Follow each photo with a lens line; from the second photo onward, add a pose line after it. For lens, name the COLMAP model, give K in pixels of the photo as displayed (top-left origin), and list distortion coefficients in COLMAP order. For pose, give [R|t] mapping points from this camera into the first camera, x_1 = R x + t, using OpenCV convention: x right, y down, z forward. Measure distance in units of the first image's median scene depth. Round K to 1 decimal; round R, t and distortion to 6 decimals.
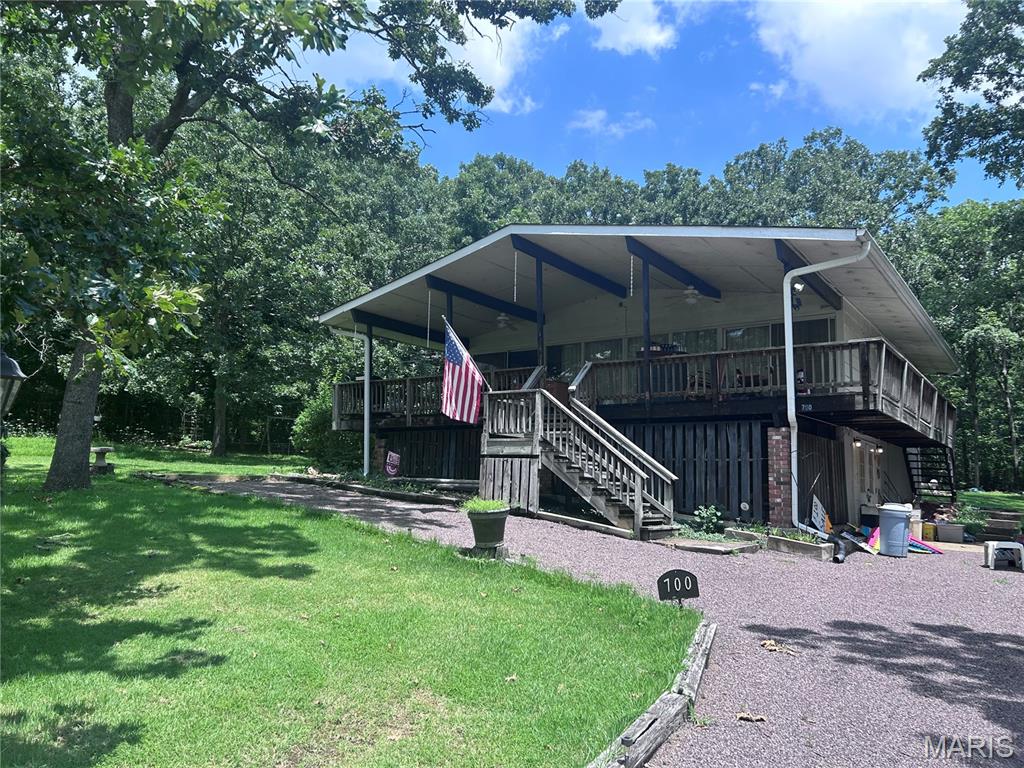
lens RADIAL K [[761.8, 0, 510.0], [0, 761.8, 390.7], [0, 0, 1]] dist [0.036964, -0.032986]
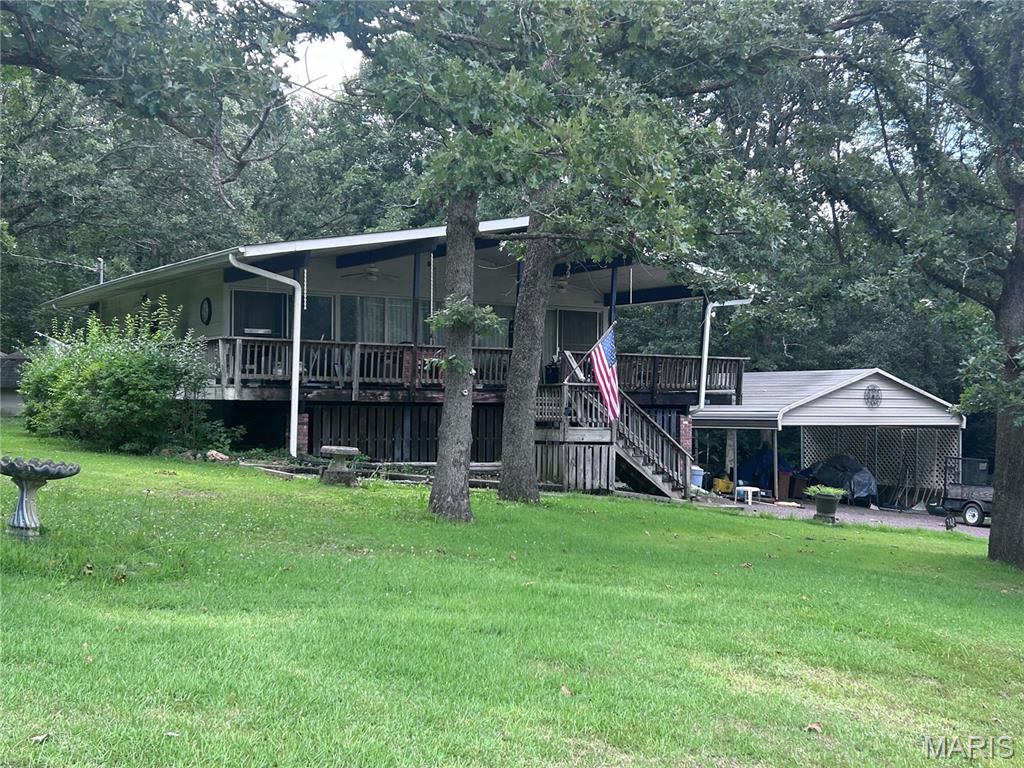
lens RADIAL K [[1303.3, 0, 517.3], [0, 1303.3, 385.9], [0, 0, 1]] dist [0.249054, -0.787406]
pose [[0.391780, -0.001308, 0.920058, -1.849932], [-0.115438, 0.992027, 0.050567, -0.083329], [-0.912788, -0.126021, 0.388505, 0.375505]]
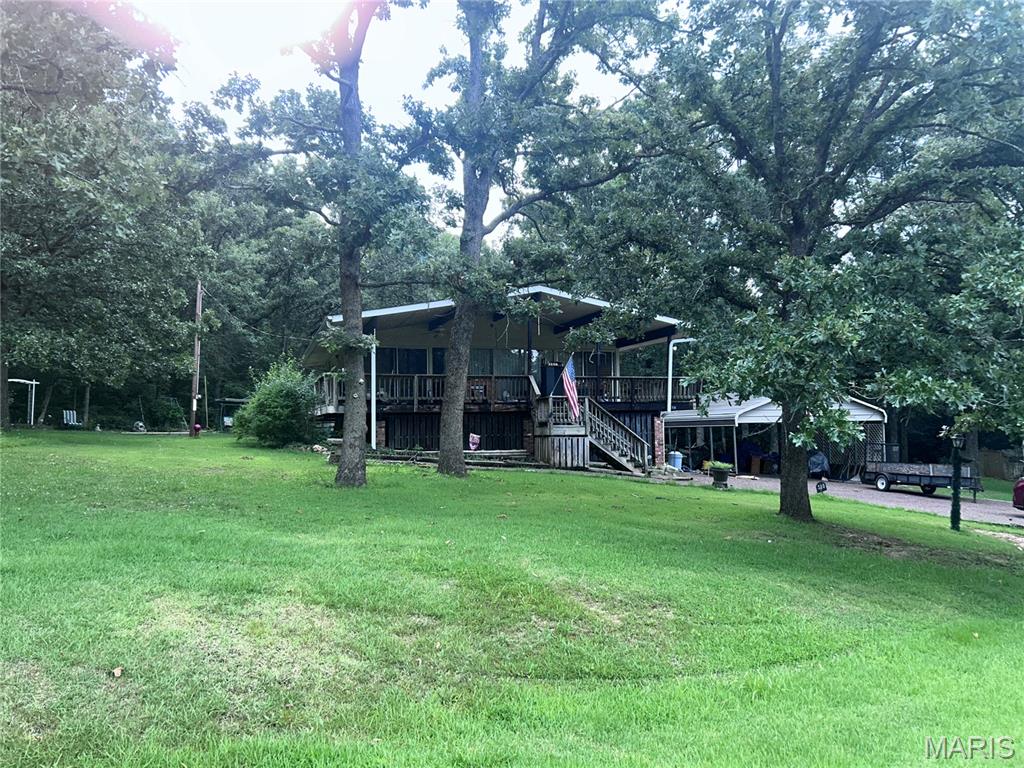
lens RADIAL K [[755.9, 0, 513.5], [0, 755.9, 391.7], [0, 0, 1]] dist [0.135073, -0.255946]
pose [[0.594571, 0.008075, 0.804003, -1.439328], [-0.071514, 0.996518, 0.042877, -0.073783], [-0.800857, -0.082990, 0.593078, 0.131510]]
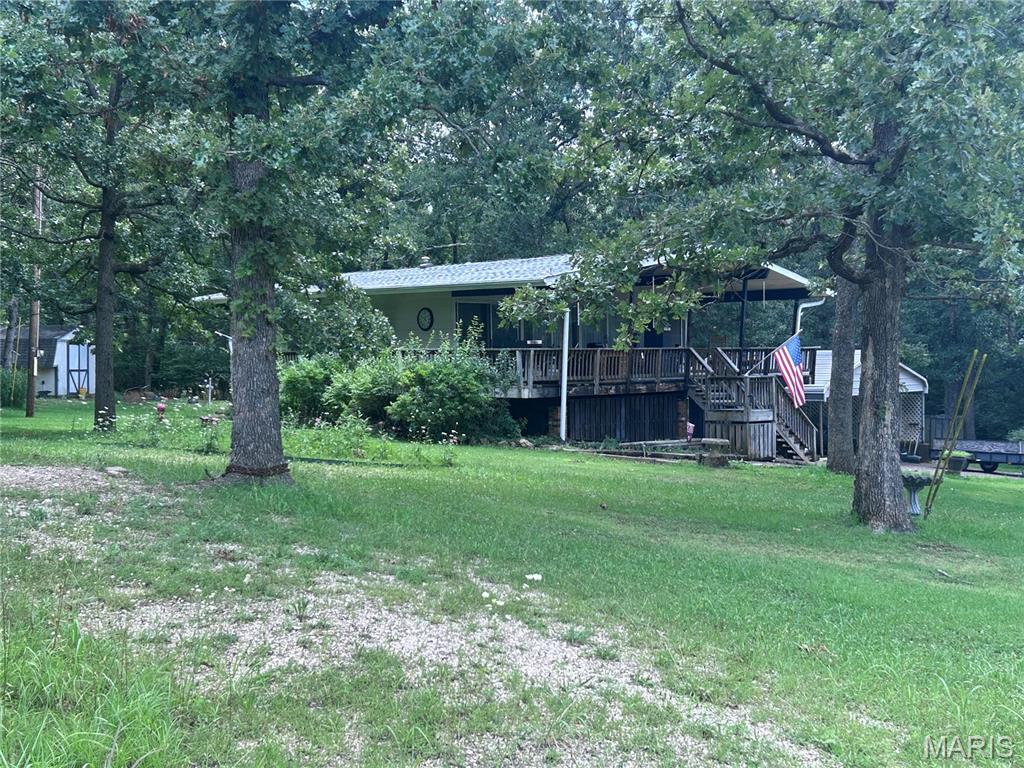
lens RADIAL K [[1303.3, 0, 517.3], [0, 1303.3, 385.9], [0, 0, 1]] dist [0.249054, -0.787406]
pose [[0.158362, -0.049107, 0.986159, -2.580433], [-0.110494, 0.991608, 0.067122, -0.098973], [-0.981179, -0.119595, 0.151607, 1.114628]]
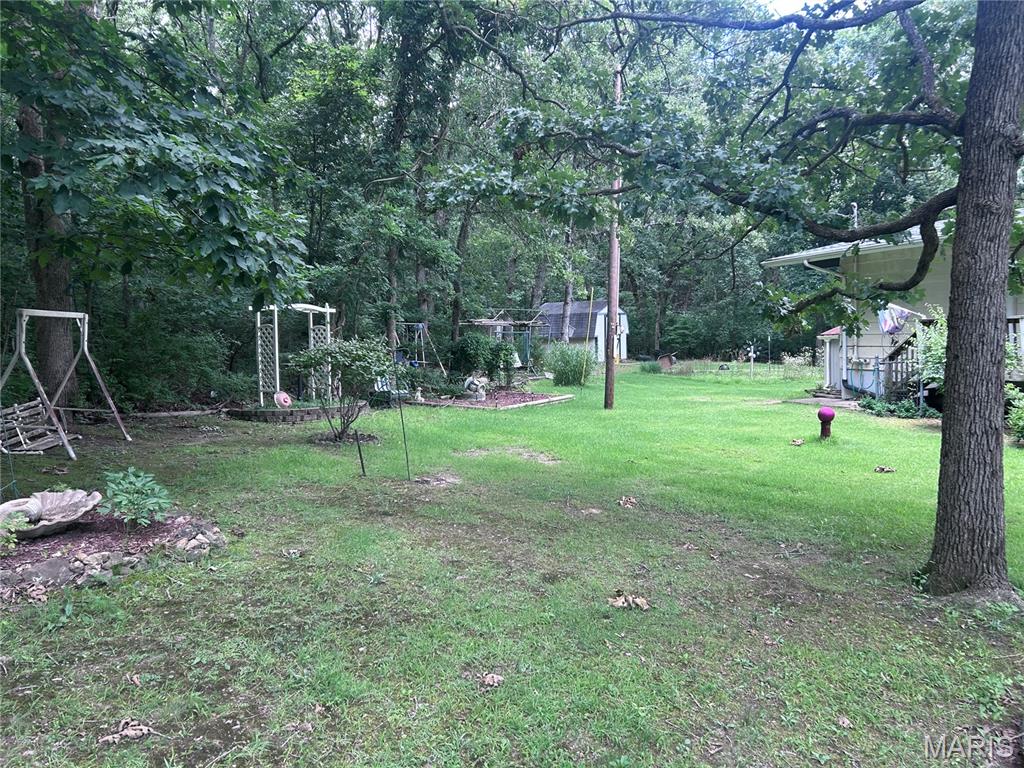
lens RADIAL K [[761.8, 0, 510.0], [0, 761.8, 390.7], [0, 0, 1]] dist [0.036964, -0.032986]
pose [[0.528234, -0.114718, 0.841314, -1.193110], [-0.057643, 0.983700, 0.170326, 0.022385], [-0.847140, -0.138467, 0.513011, 2.002578]]
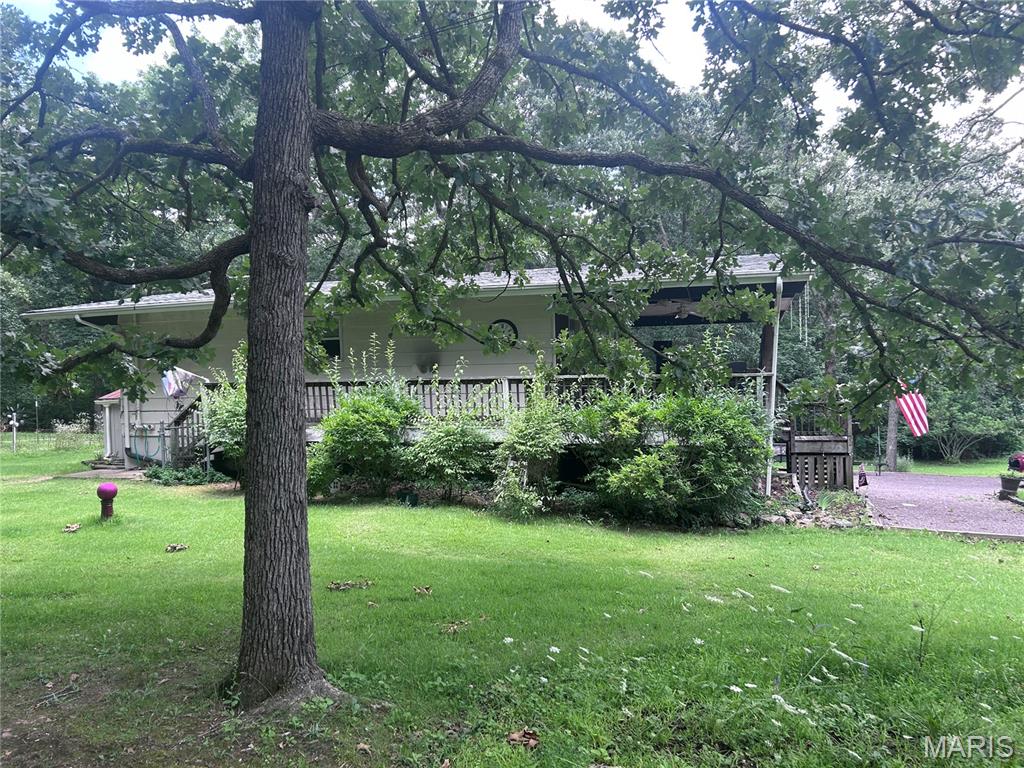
lens RADIAL K [[759.1, 0, 506.7], [0, 759.1, 386.7], [0, 0, 1]] dist [0.021943, -0.011601]
pose [[-0.311182, -0.039586, 0.949526, -1.073192], [-0.104538, 0.994495, 0.007201, 0.029955], [-0.944583, -0.097021, -0.313607, 2.019929]]
